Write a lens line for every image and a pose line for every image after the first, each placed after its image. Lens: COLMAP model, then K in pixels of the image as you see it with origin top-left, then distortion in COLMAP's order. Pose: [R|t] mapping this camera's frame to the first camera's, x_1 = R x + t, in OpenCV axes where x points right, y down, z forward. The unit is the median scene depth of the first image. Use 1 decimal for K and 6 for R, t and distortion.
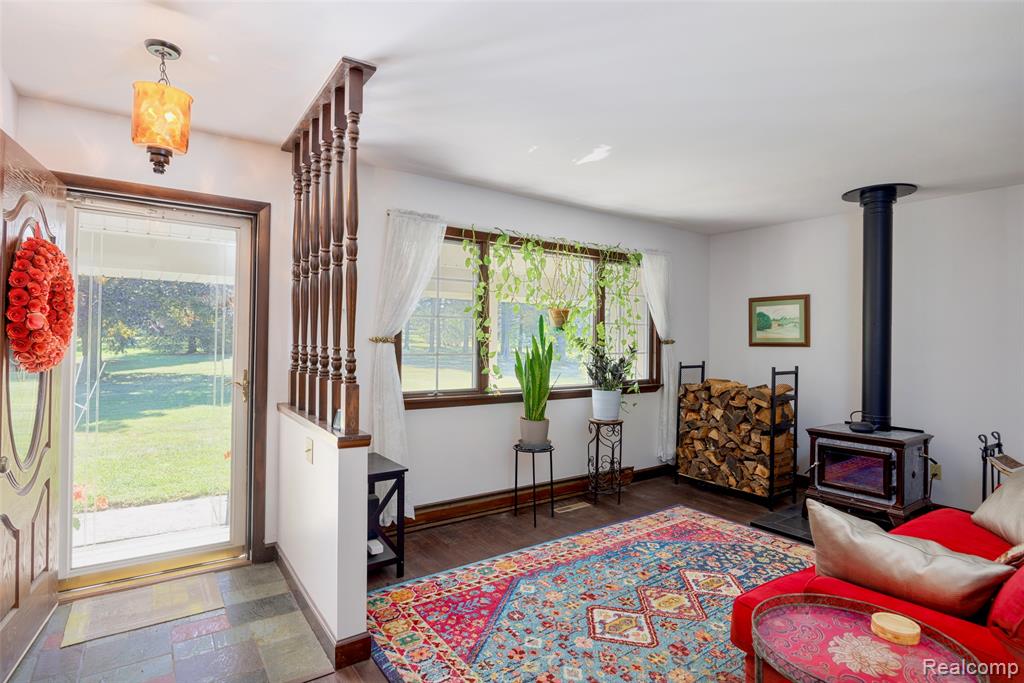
lens RADIAL K [[528.4, 0, 517.8], [0, 528.4, 334.2], [0, 0, 1]] dist [-0.002822, -0.000440]
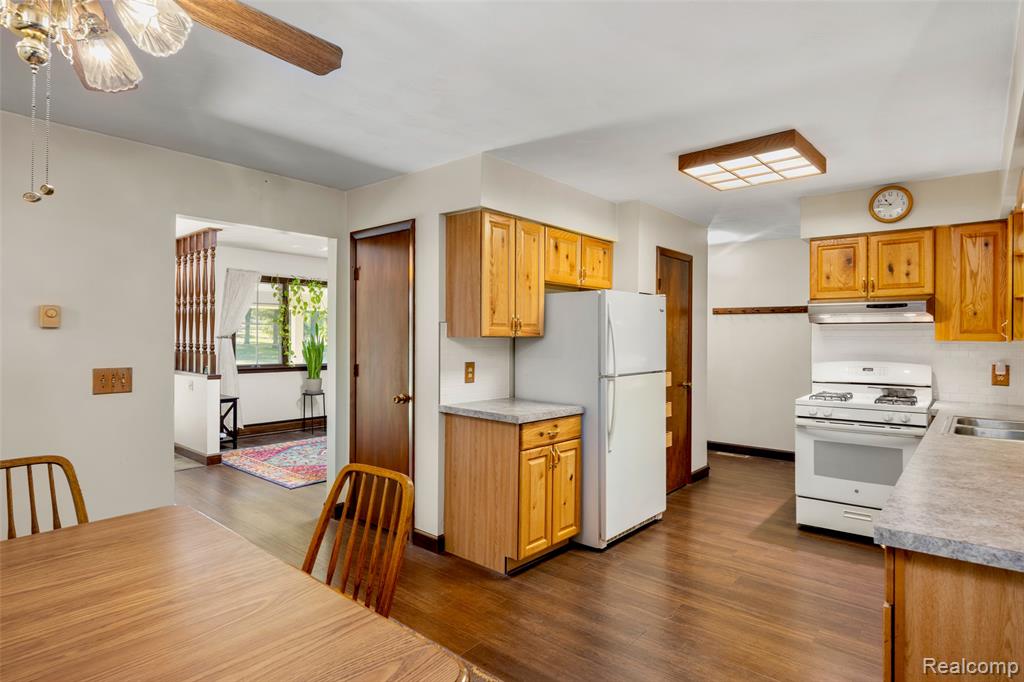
lens RADIAL K [[549.7, 0, 513.0], [0, 549.7, 338.1], [0, 0, 1]] dist [0.000021, -0.001057]
pose [[0.970721, -0.003609, 0.240185, 0.349757], [-0.000246, 0.999872, 0.016017, -0.020685], [-0.240212, -0.015607, 0.970595, -1.479046]]
